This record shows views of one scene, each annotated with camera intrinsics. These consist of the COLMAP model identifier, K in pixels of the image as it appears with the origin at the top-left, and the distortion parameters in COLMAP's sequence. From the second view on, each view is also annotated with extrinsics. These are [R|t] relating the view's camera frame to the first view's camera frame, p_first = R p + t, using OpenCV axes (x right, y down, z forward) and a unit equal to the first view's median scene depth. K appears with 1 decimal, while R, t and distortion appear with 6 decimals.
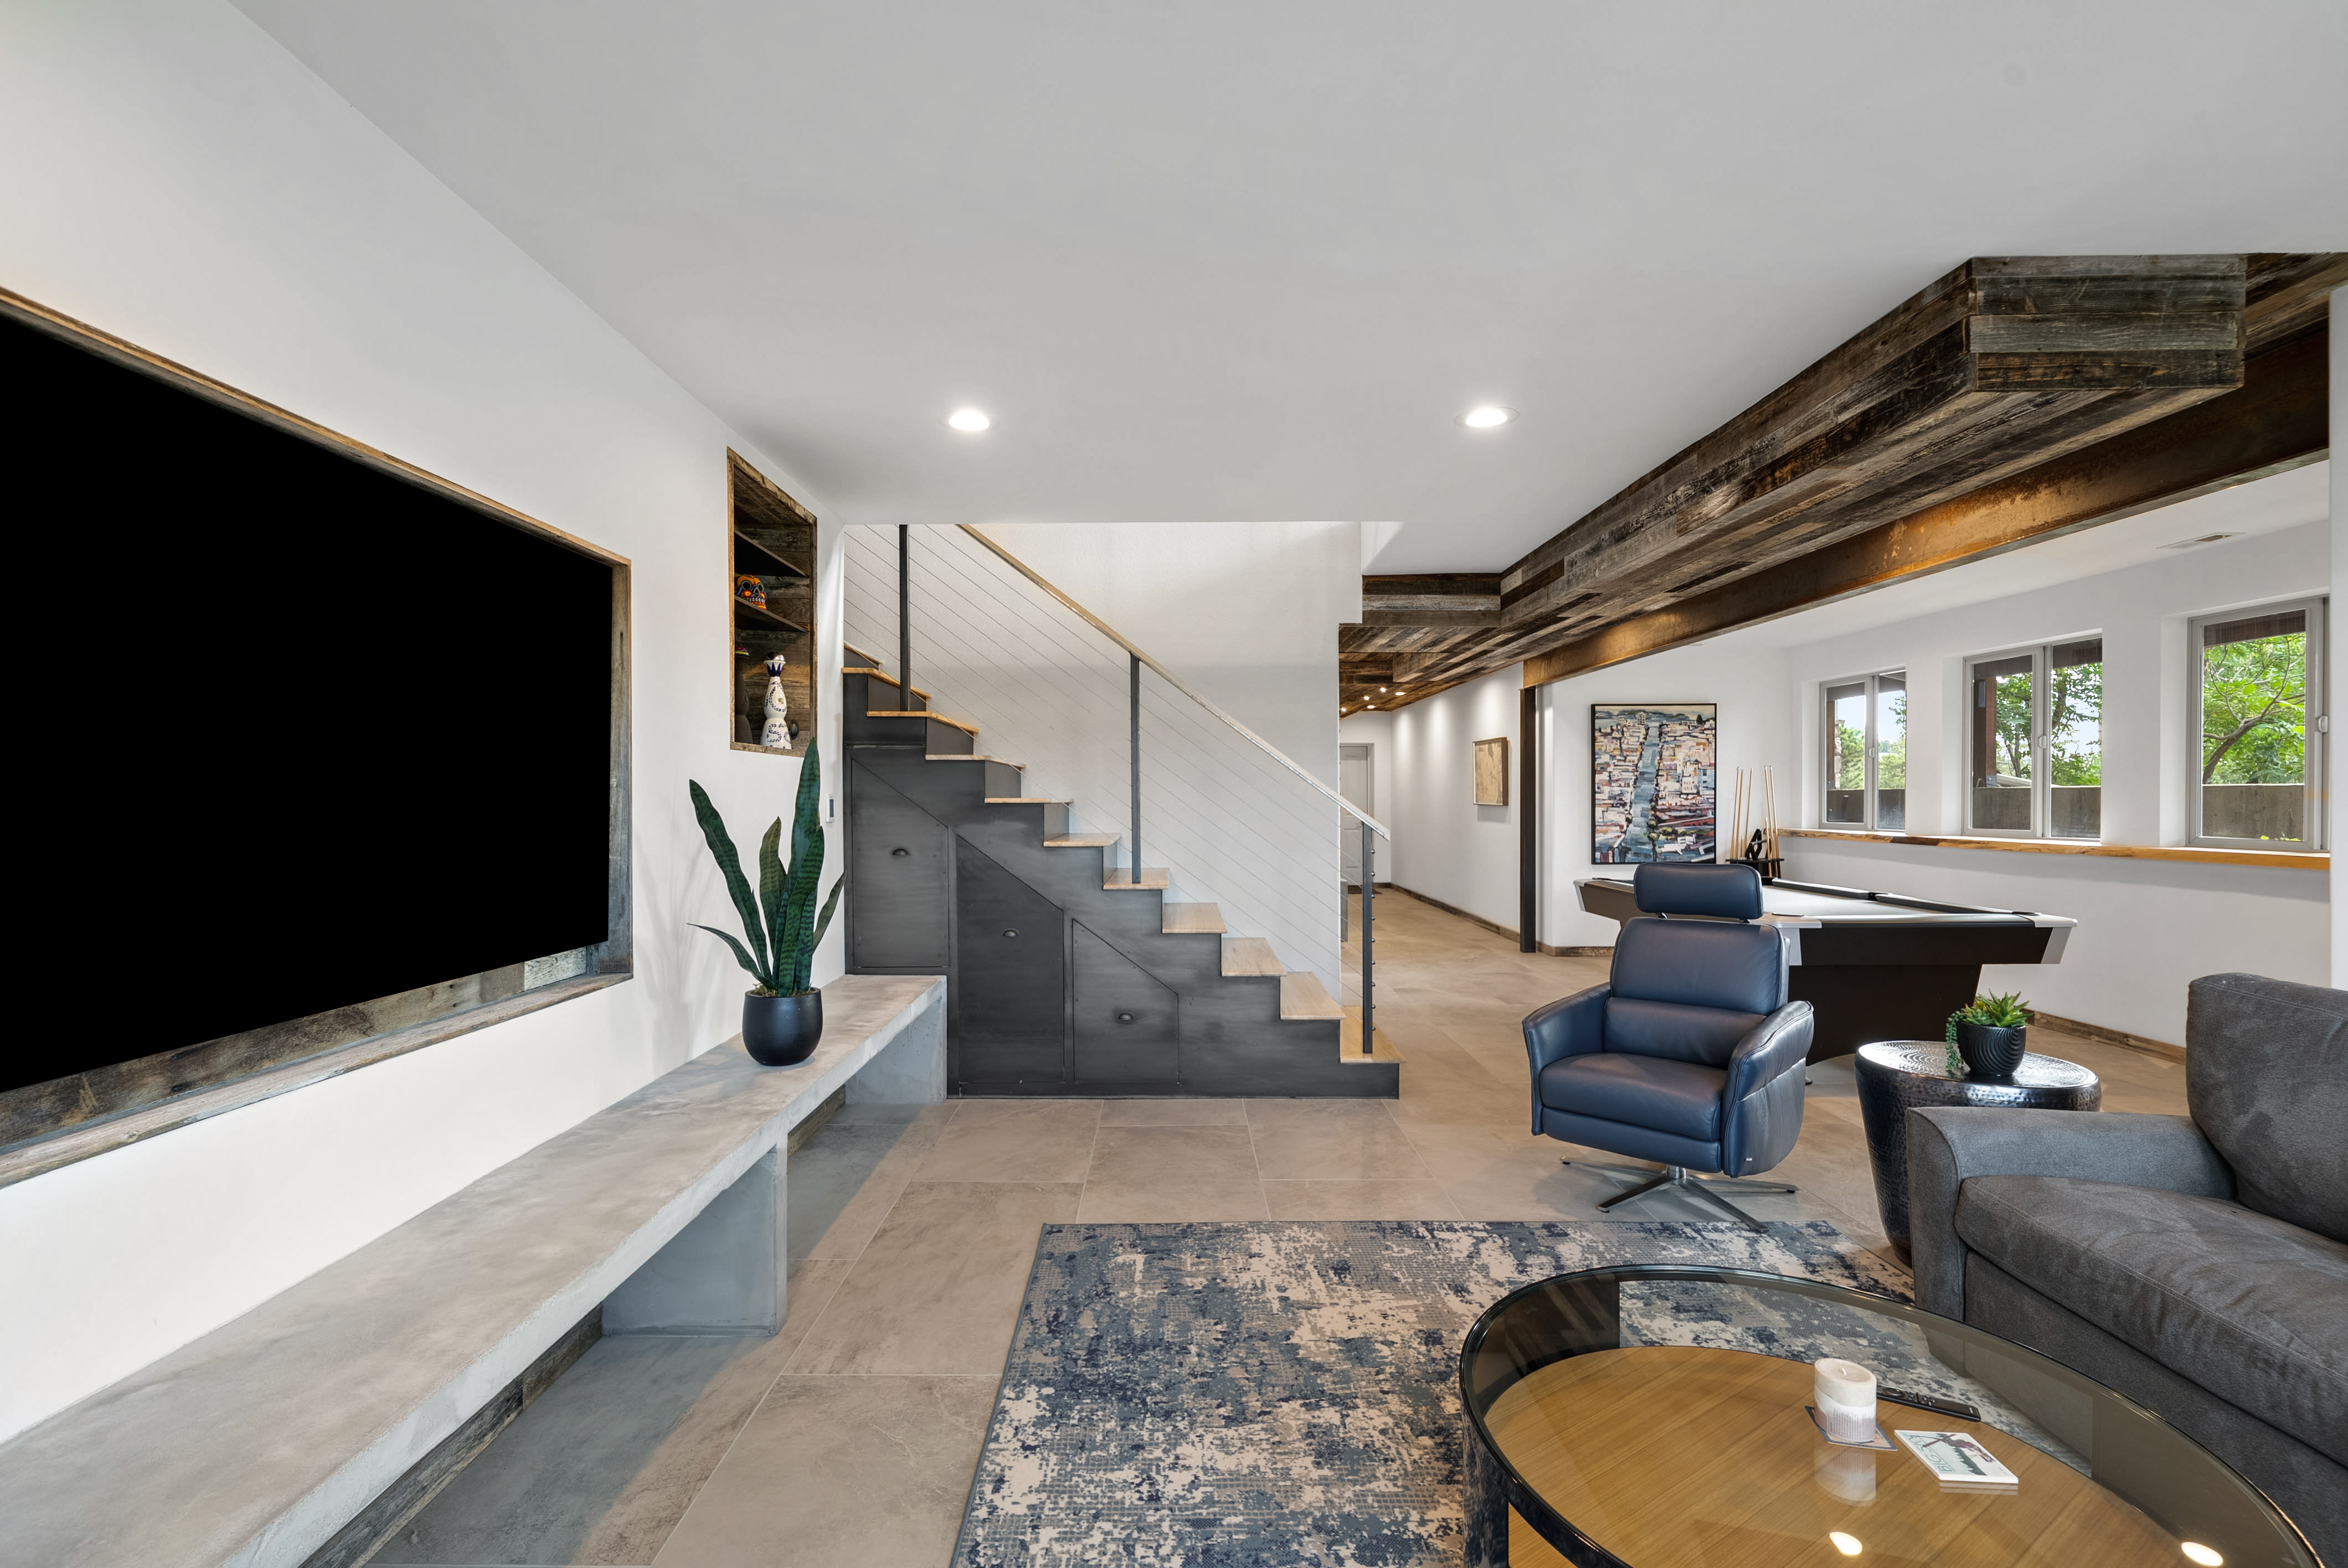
lens RADIAL K [[1058.3, 0, 1168.5], [0, 1058.3, 793.1], [0, 0, 1]] dist [0.004098, 0.001034]
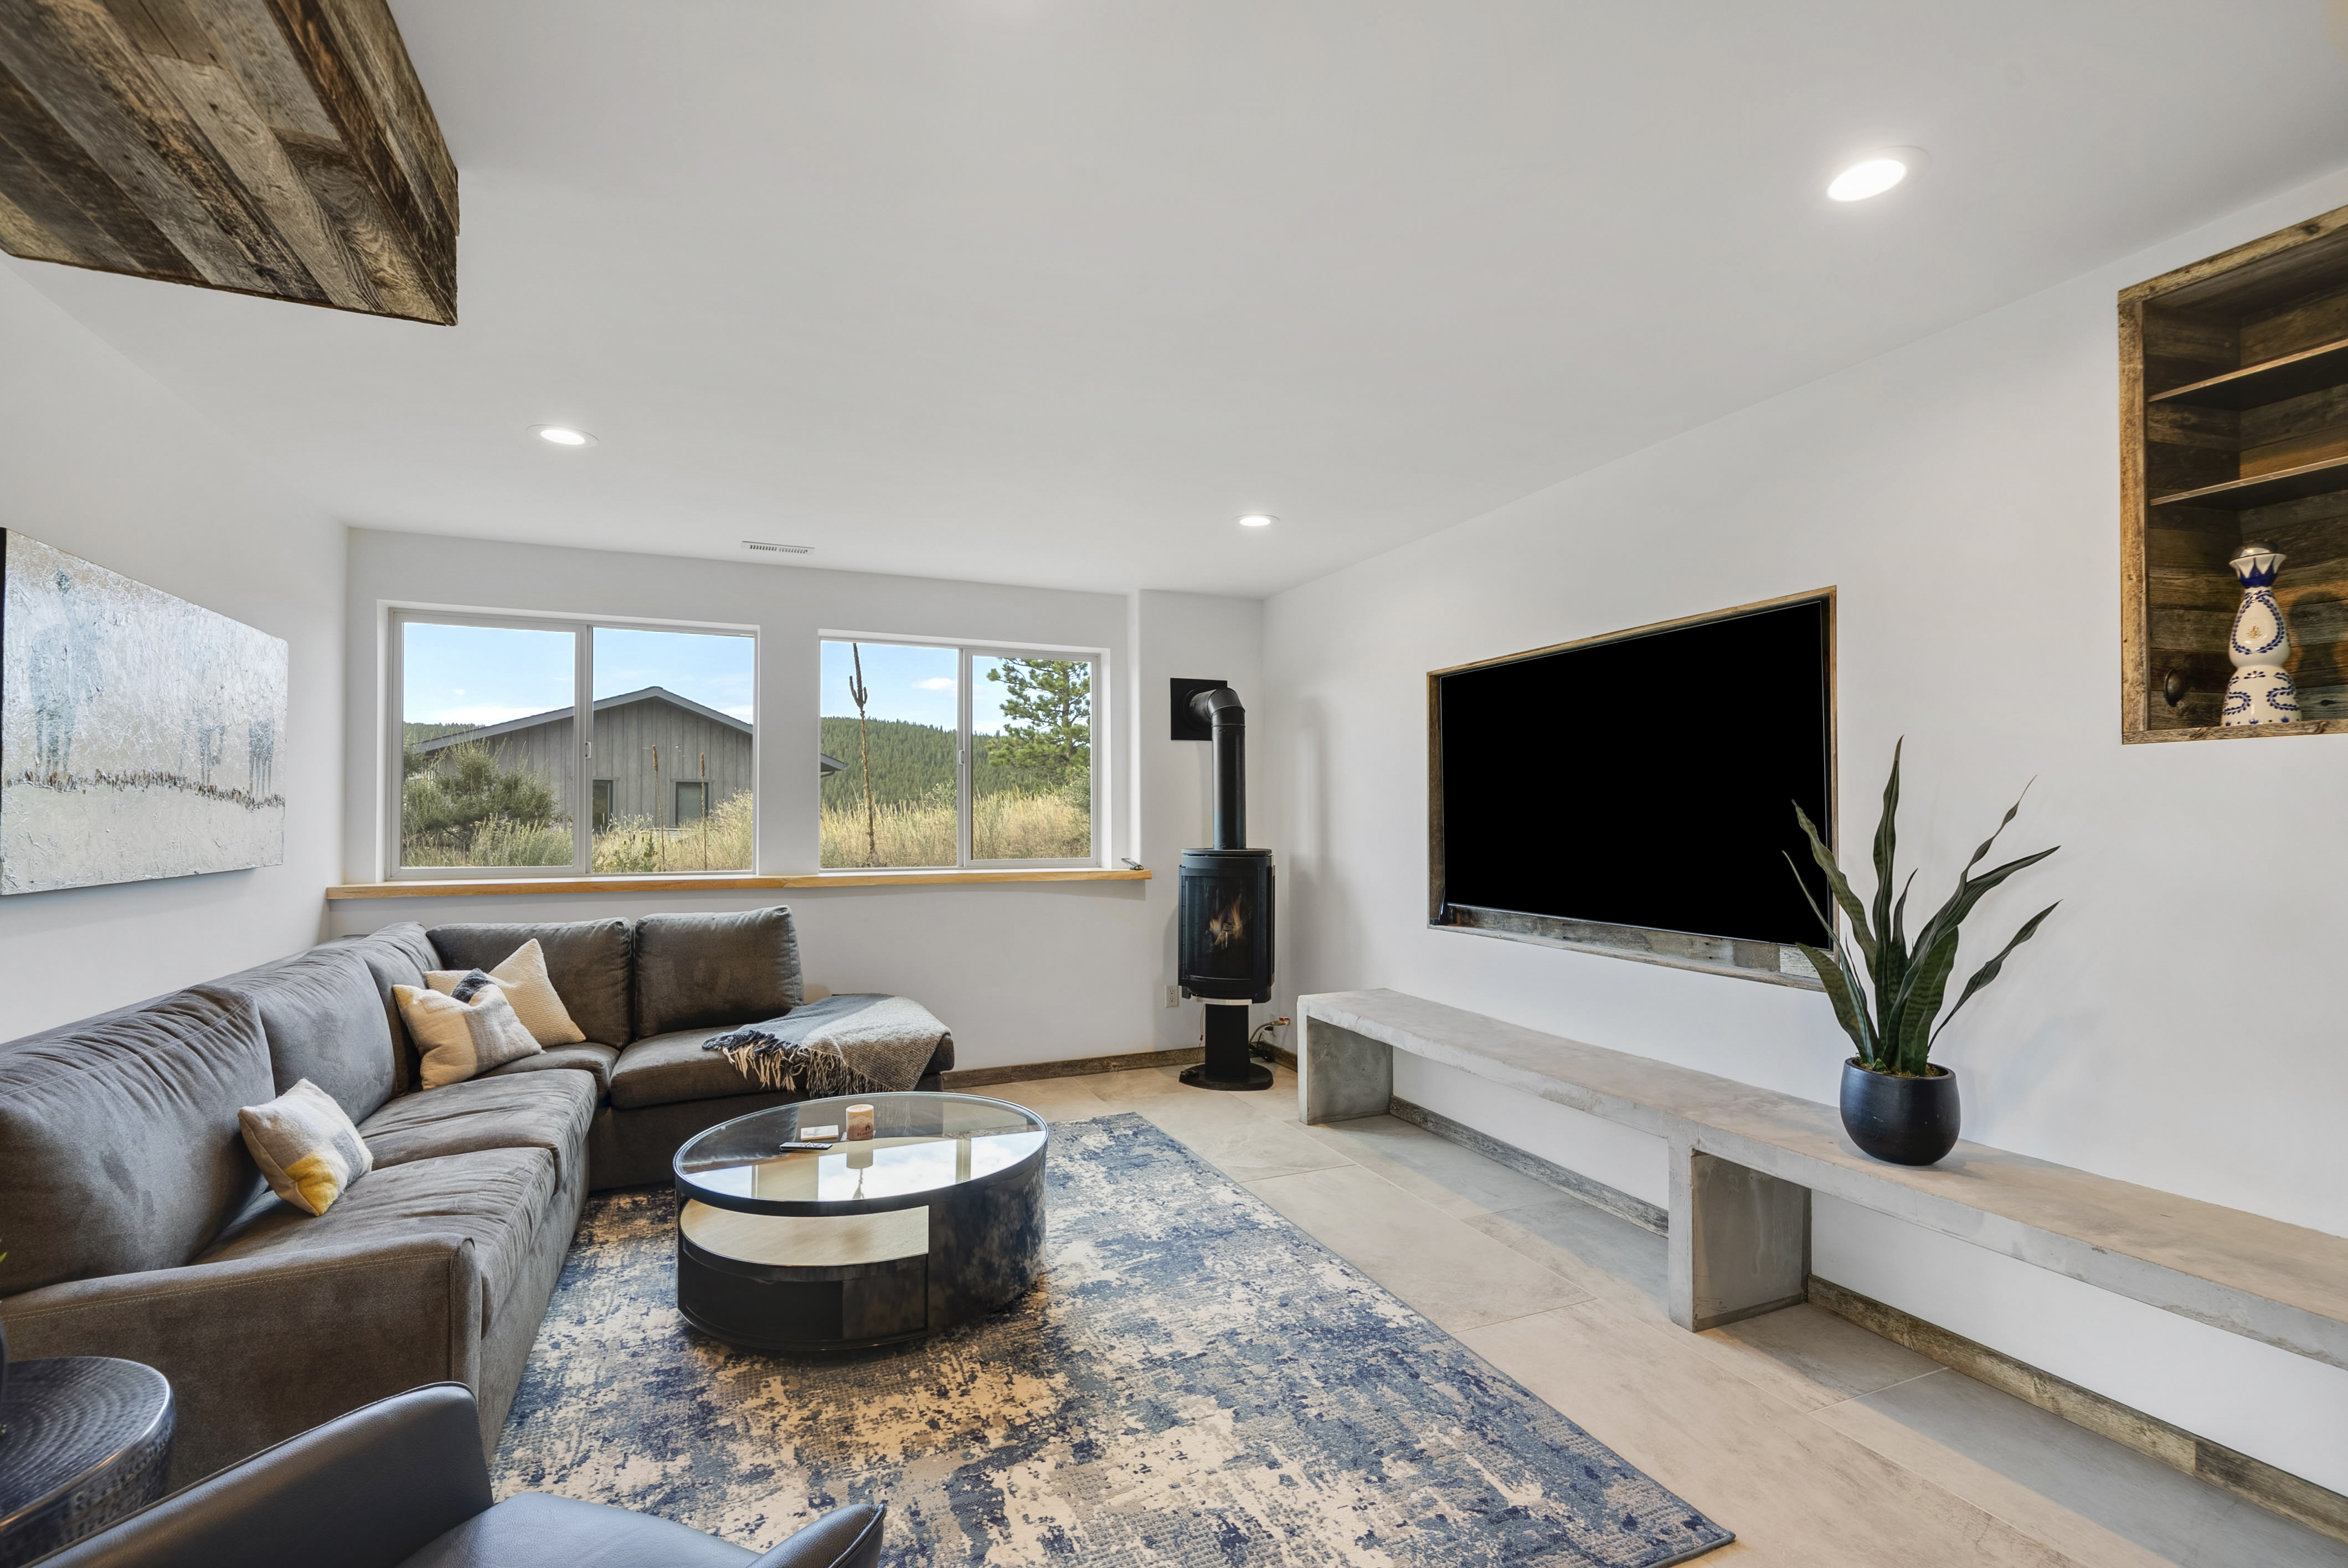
lens RADIAL K [[1067.5, 0, 1127.6], [0, 1067.5, 803.2], [0, 0, 1]] dist [-0.000938, 0.000254]
pose [[-0.937427, -0.001595, -0.348178, 0.531084], [0.003860, 0.999880, -0.014973, 0.005771], [0.348160, -0.015380, -0.937309, 1.877078]]
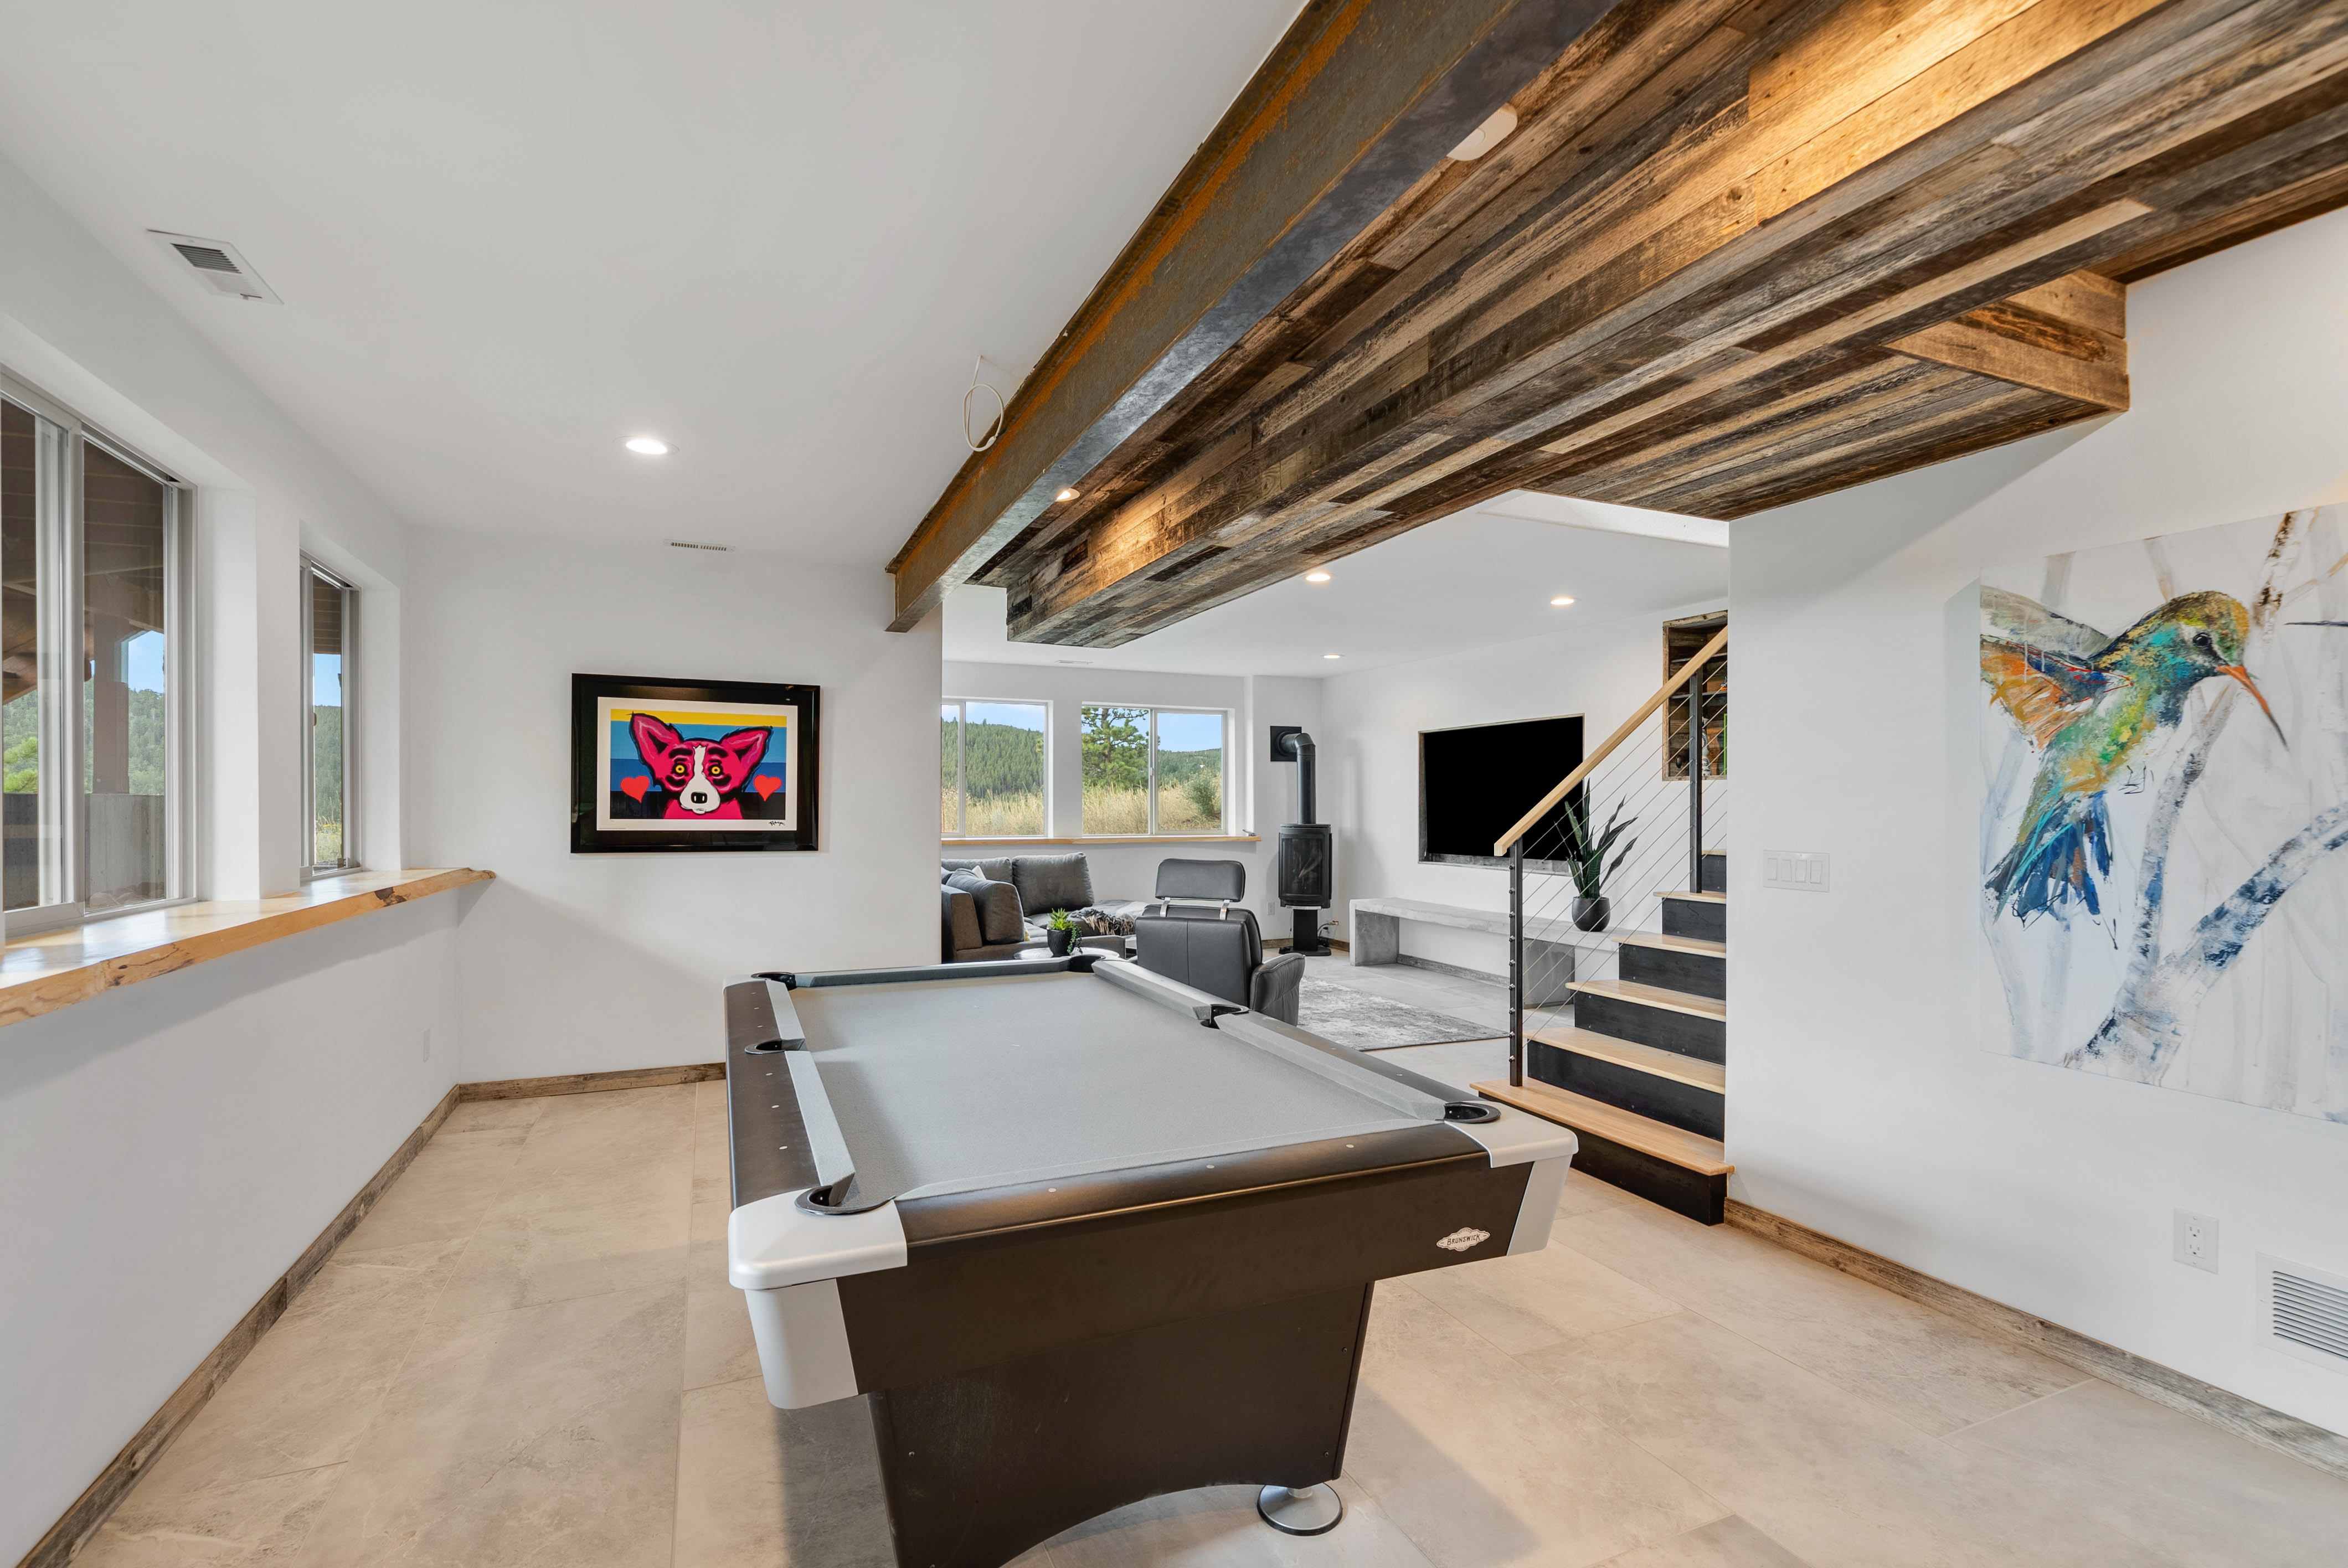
lens RADIAL K [[1067.5, 0, 1127.6], [0, 1067.5, 803.2], [0, 0, 1]] dist [-0.000938, 0.000254]
pose [[-0.931055, 0.002892, -0.364868, 1.574681], [0.004008, 0.999989, -0.002303, -0.000862], [0.364858, -0.003607, -0.931056, 3.250595]]
